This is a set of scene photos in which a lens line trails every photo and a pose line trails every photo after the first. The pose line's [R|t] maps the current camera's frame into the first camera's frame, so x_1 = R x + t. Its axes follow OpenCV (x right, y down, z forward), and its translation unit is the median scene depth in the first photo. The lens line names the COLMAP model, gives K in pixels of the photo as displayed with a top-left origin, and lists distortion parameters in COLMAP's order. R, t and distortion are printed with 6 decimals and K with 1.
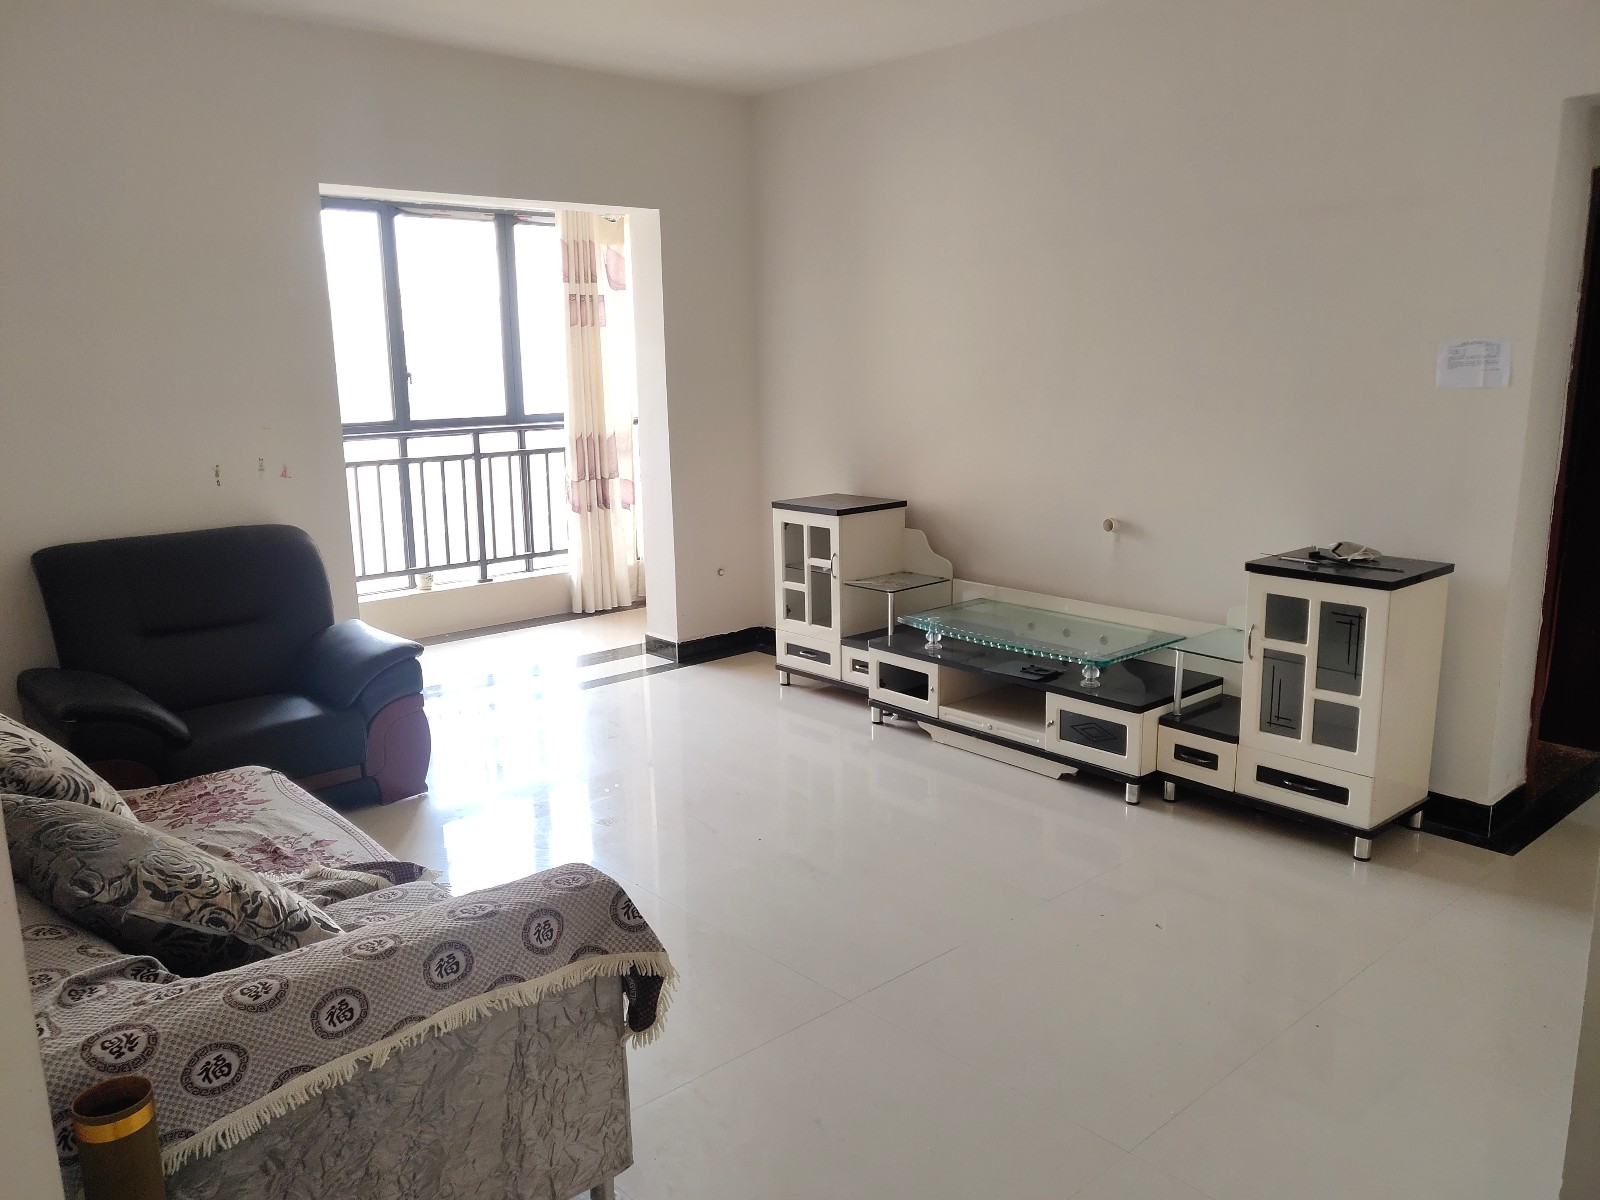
lens RADIAL K [[1212.8, 0, 823.2], [0, 1212.8, 611.9], [0, 0, 1]] dist [-0.031170, 0.110880]
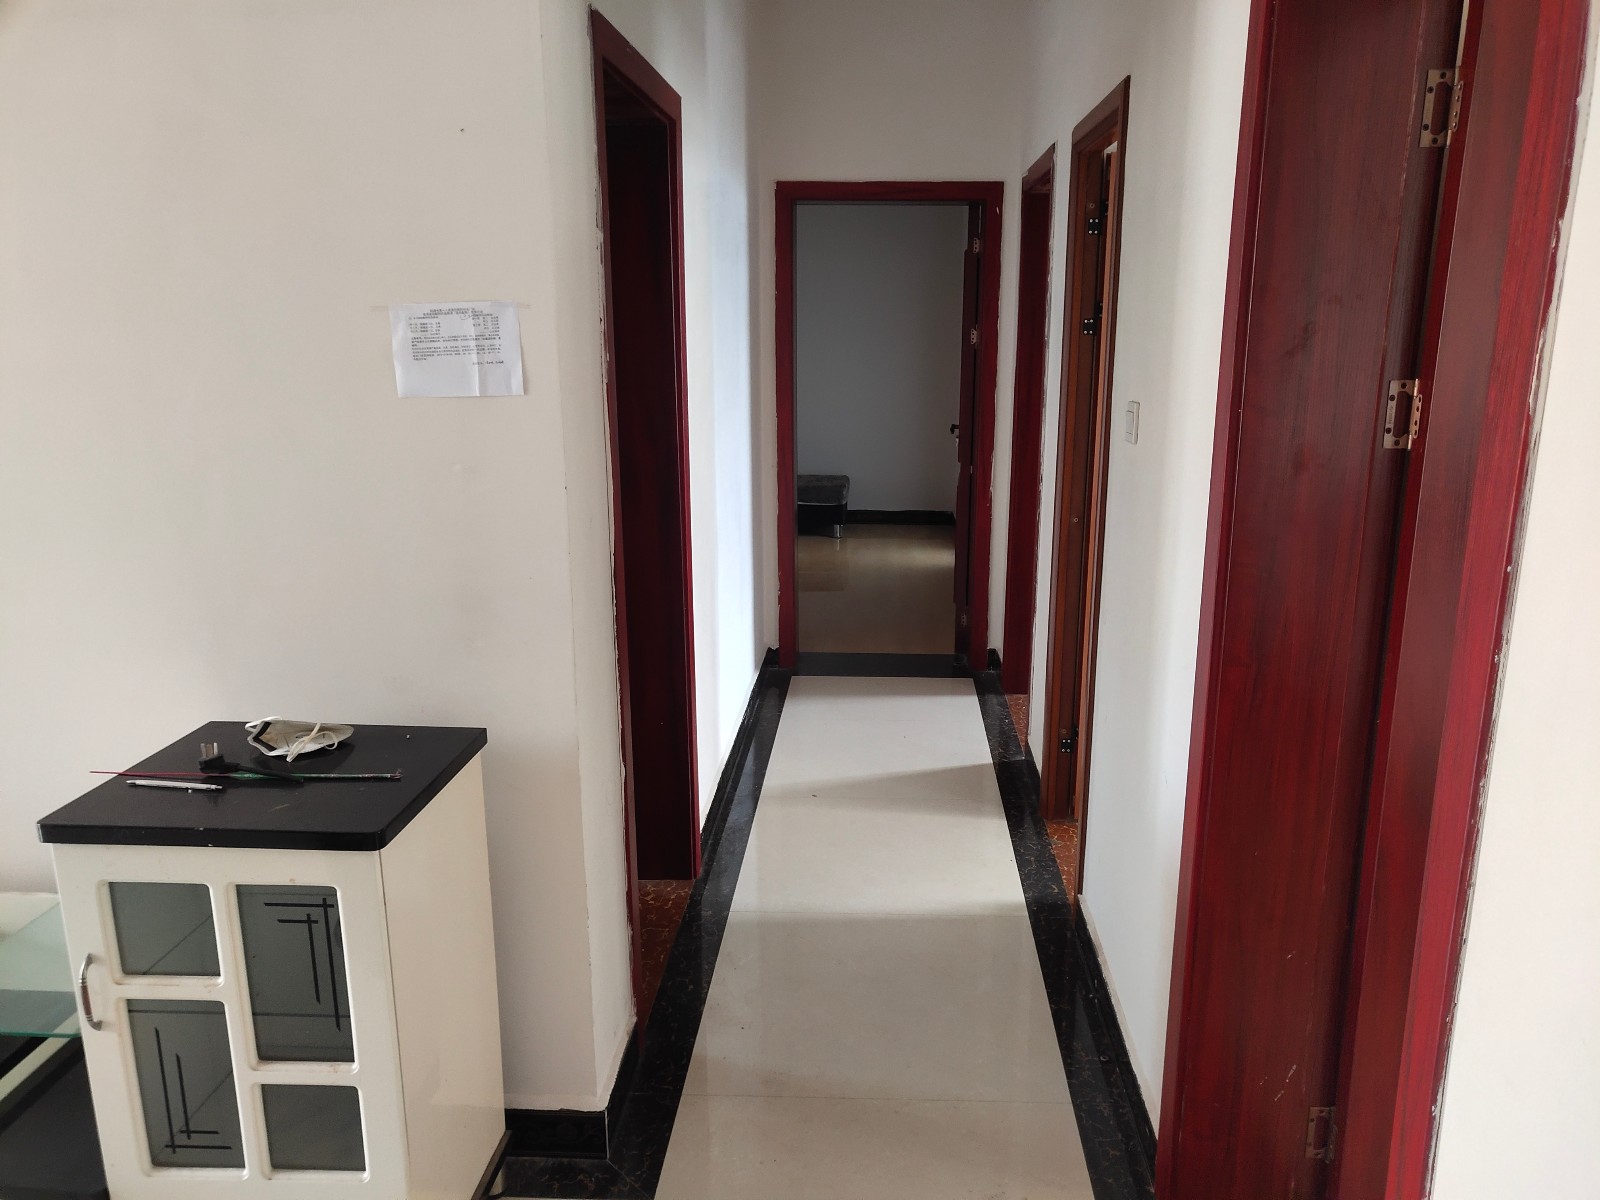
lens RADIAL K [[1212.8, 0, 823.2], [0, 1212.8, 611.9], [0, 0, 1]] dist [-0.031170, 0.110880]
pose [[0.708035, -0.155417, 0.688863, 0.266912], [0.139618, 0.987034, 0.079185, -0.111287], [-0.692238, 0.040112, 0.720554, 0.512996]]
